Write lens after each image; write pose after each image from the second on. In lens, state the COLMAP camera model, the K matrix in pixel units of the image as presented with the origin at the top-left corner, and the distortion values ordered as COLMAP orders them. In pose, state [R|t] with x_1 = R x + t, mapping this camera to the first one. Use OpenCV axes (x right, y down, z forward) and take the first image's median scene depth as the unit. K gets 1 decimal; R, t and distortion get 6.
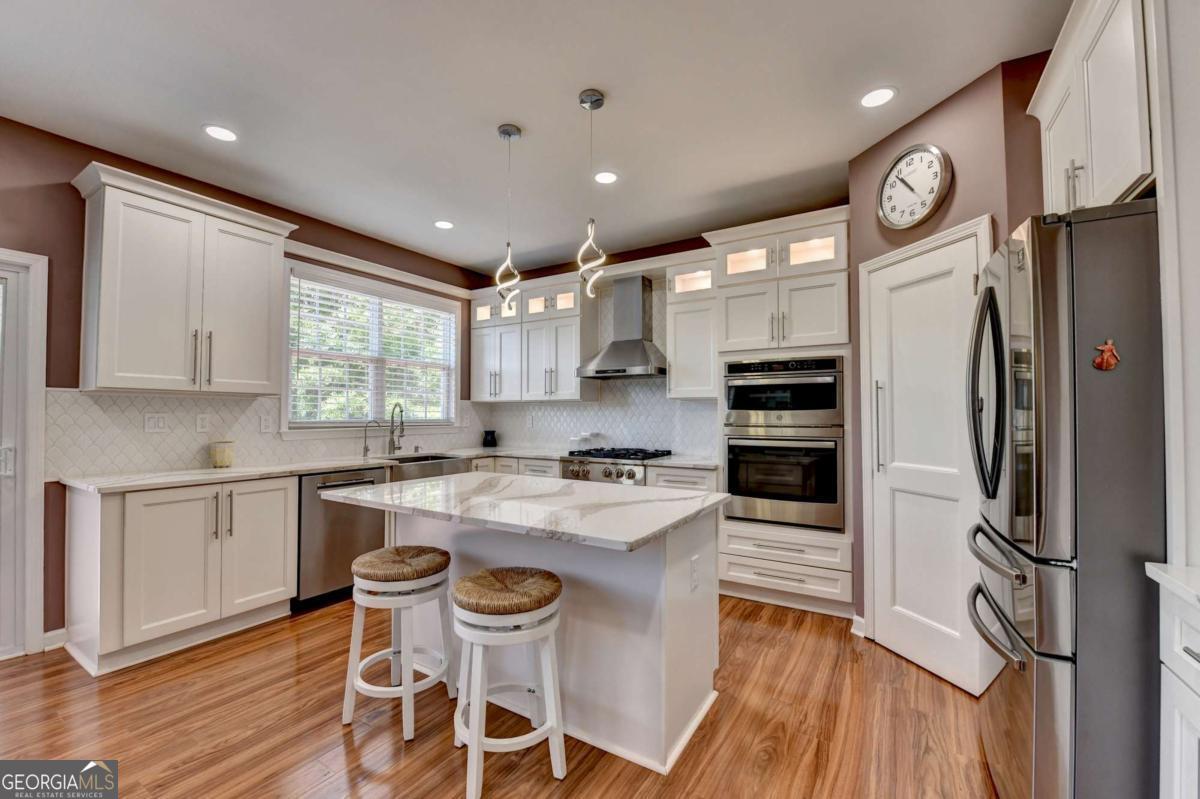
lens RADIAL K [[496.0, 0, 578.5], [0, 496.0, 403.5], [0, 0, 1]] dist [-0.017344, -0.000426]
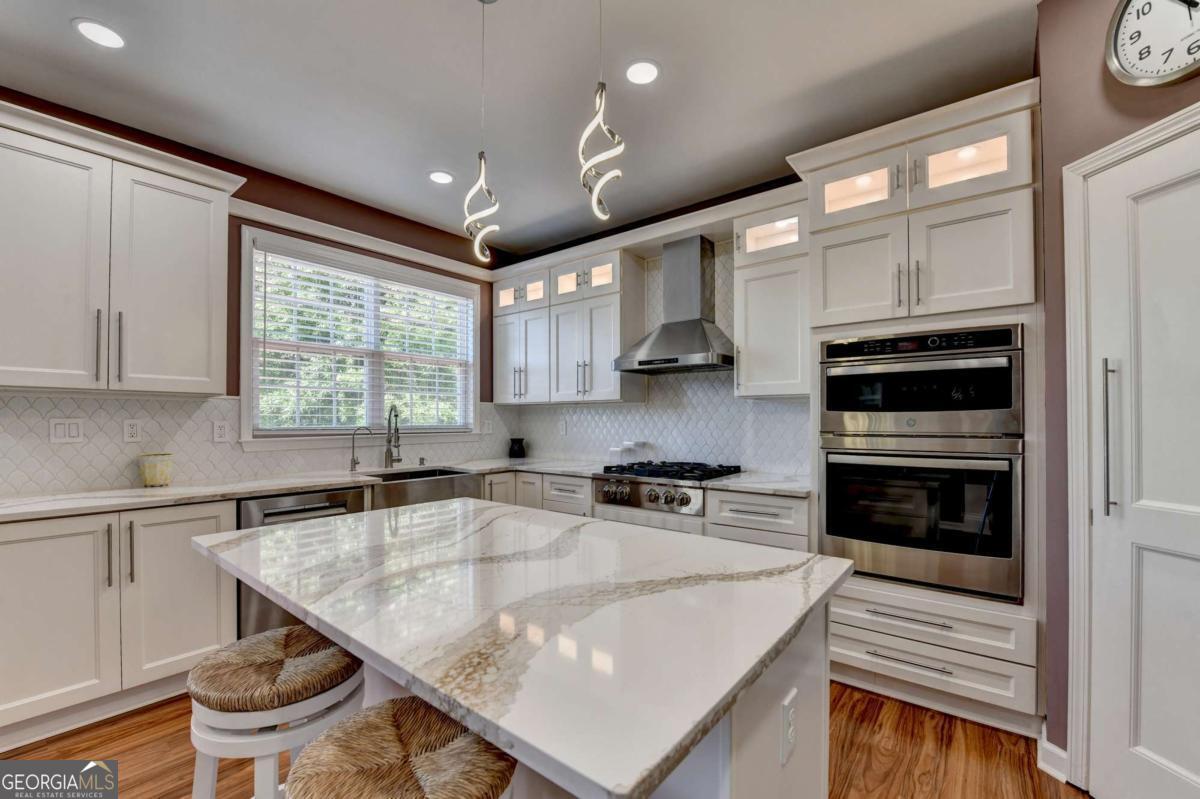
lens RADIAL K [[503.3, 0, 578.1], [0, 503.3, 416.8], [0, 0, 1]] dist [-0.014558, -0.000629]
pose [[0.992157, -0.003099, -0.124956, 0.048515], [0.005175, 0.999854, 0.016298, 0.007577], [0.124887, -0.016816, 0.992028, 0.272537]]
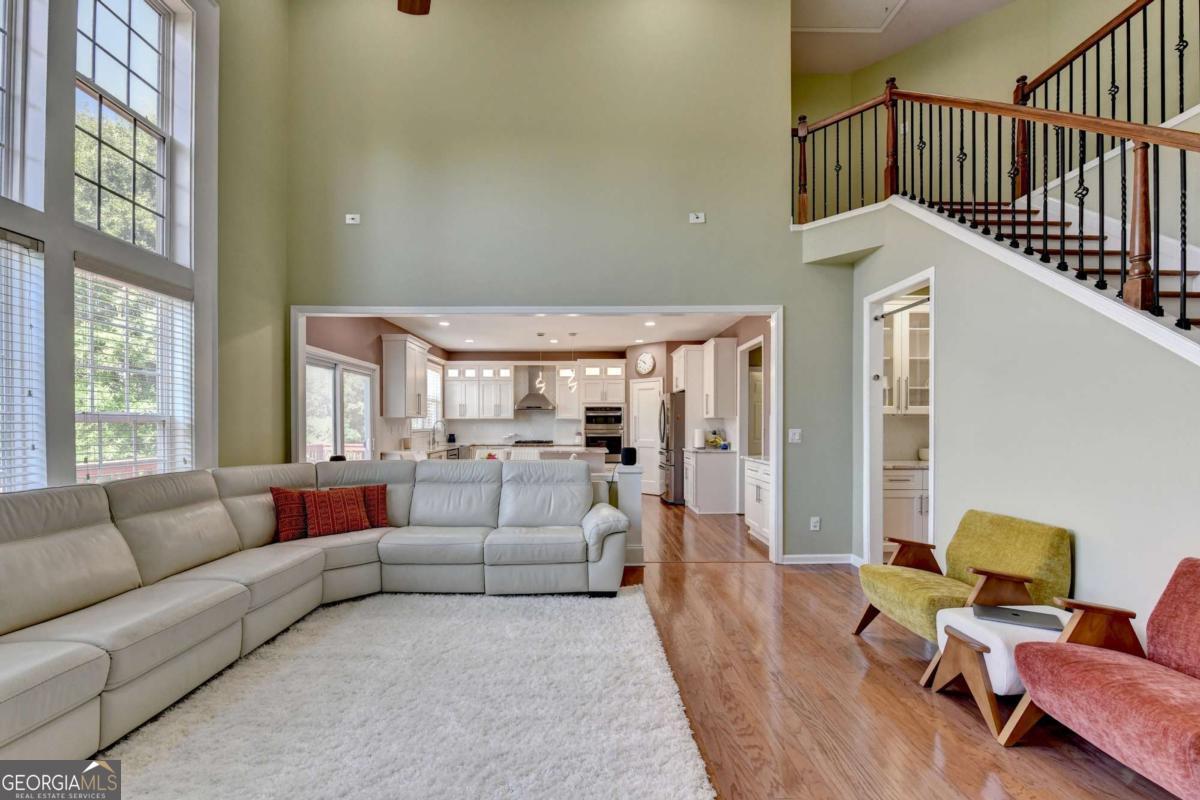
lens RADIAL K [[507.5, 0, 559.2], [0, 507.5, 420.3], [0, 0, 1]] dist [0.000144, -0.000115]
pose [[0.861960, -0.000975, 0.506976, -1.292661], [-0.008636, 0.999825, 0.016606, -0.054129], [-0.506903, -0.018692, 0.861800, -1.404153]]
